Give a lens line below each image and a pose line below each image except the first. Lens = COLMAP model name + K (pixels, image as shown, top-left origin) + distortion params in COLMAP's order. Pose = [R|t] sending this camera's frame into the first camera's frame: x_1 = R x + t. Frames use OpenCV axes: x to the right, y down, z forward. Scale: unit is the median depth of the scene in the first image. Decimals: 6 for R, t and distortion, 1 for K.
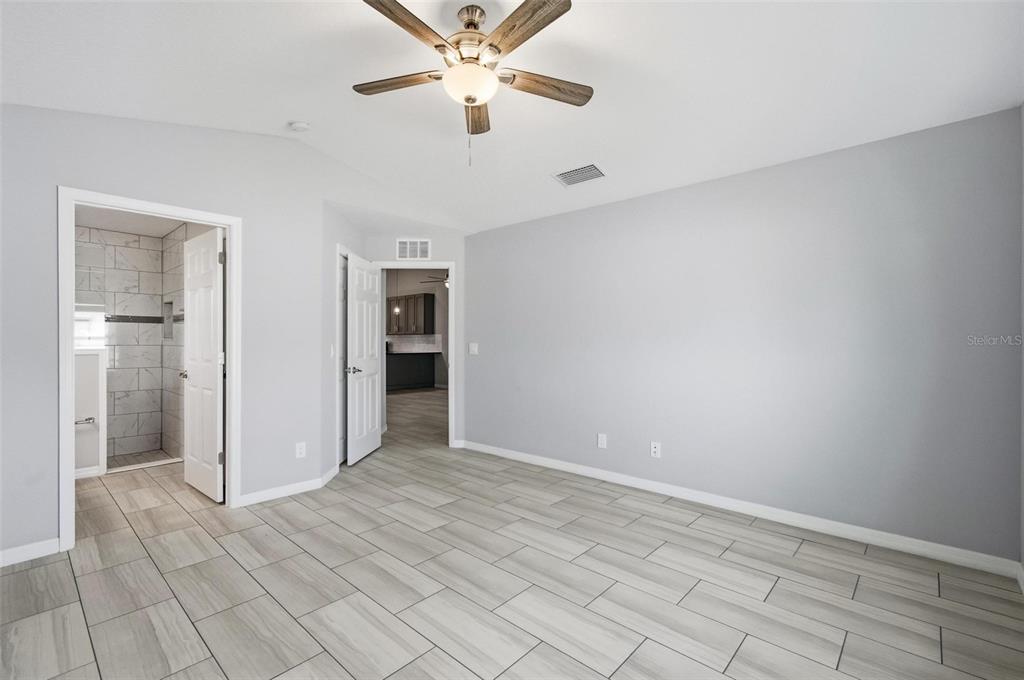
lens RADIAL K [[455.9, 0, 512.0], [0, 455.9, 340.0], [0, 0, 1]] dist [-0.000692, 0.000592]
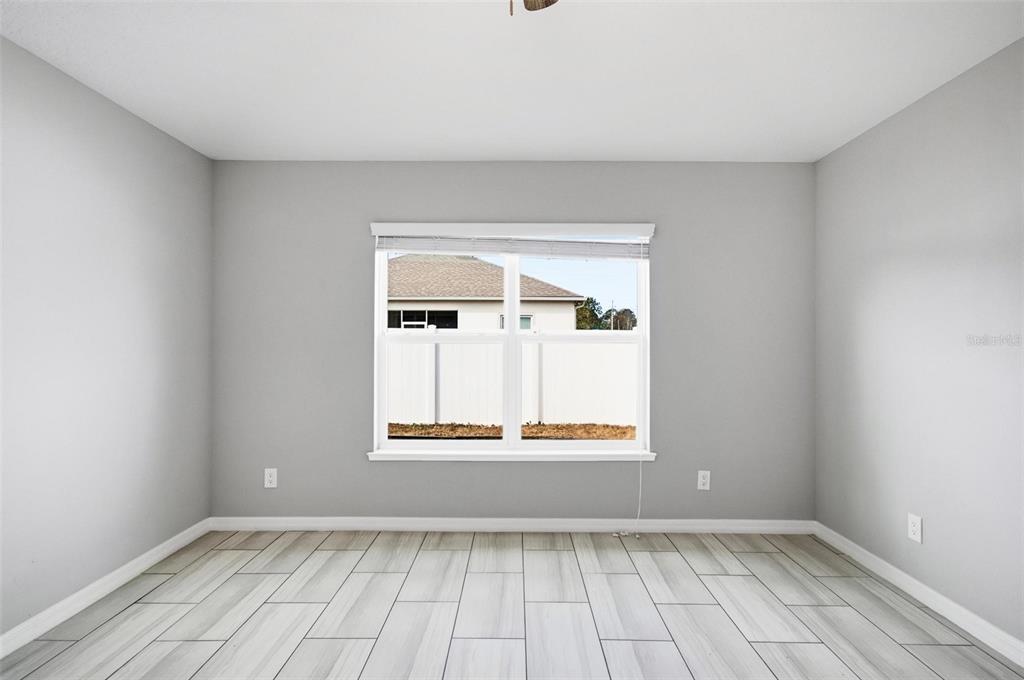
lens RADIAL K [[483.6, 0, 510.7], [0, 483.6, 349.4], [0, 0, 1]] dist [0.000179, 0.000066]
pose [[-0.662924, -0.016270, 0.748510, -0.344413], [-0.004162, 0.999828, 0.018047, -0.008791], [-0.748675, 0.008849, -0.662878, 0.945245]]
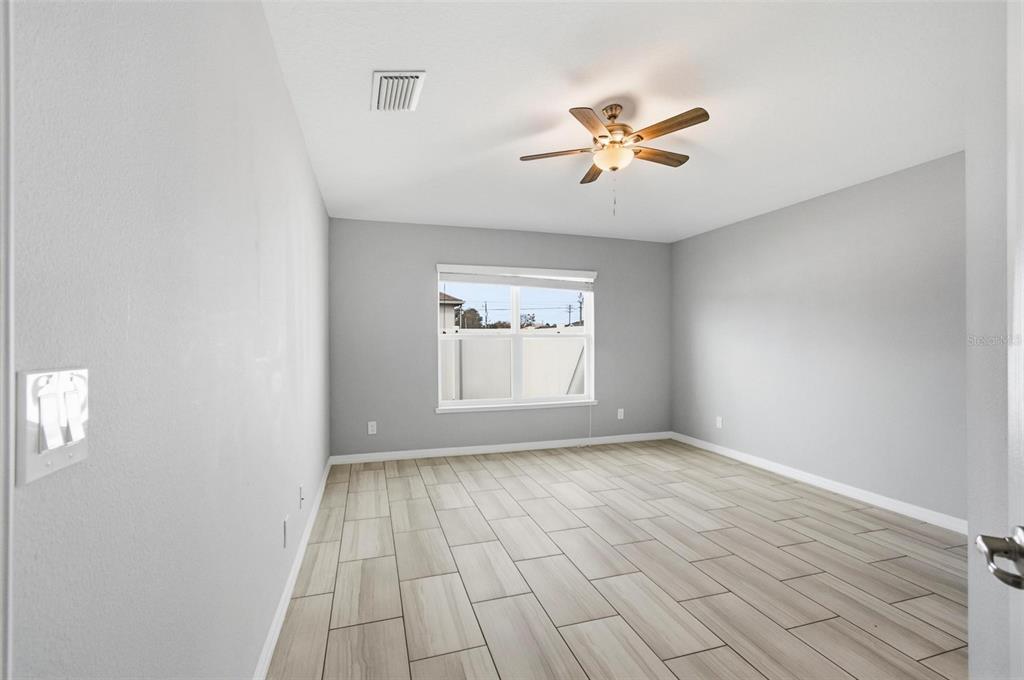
lens RADIAL K [[455.9, 0, 512.0], [0, 455.9, 340.0], [0, 0, 1]] dist [-0.000692, 0.000592]
pose [[-0.863163, -0.000446, 0.504925, -0.374792], [0.000661, 0.999998, 0.002015, -0.002235], [-0.504925, 0.002073, -0.863161, 1.679020]]
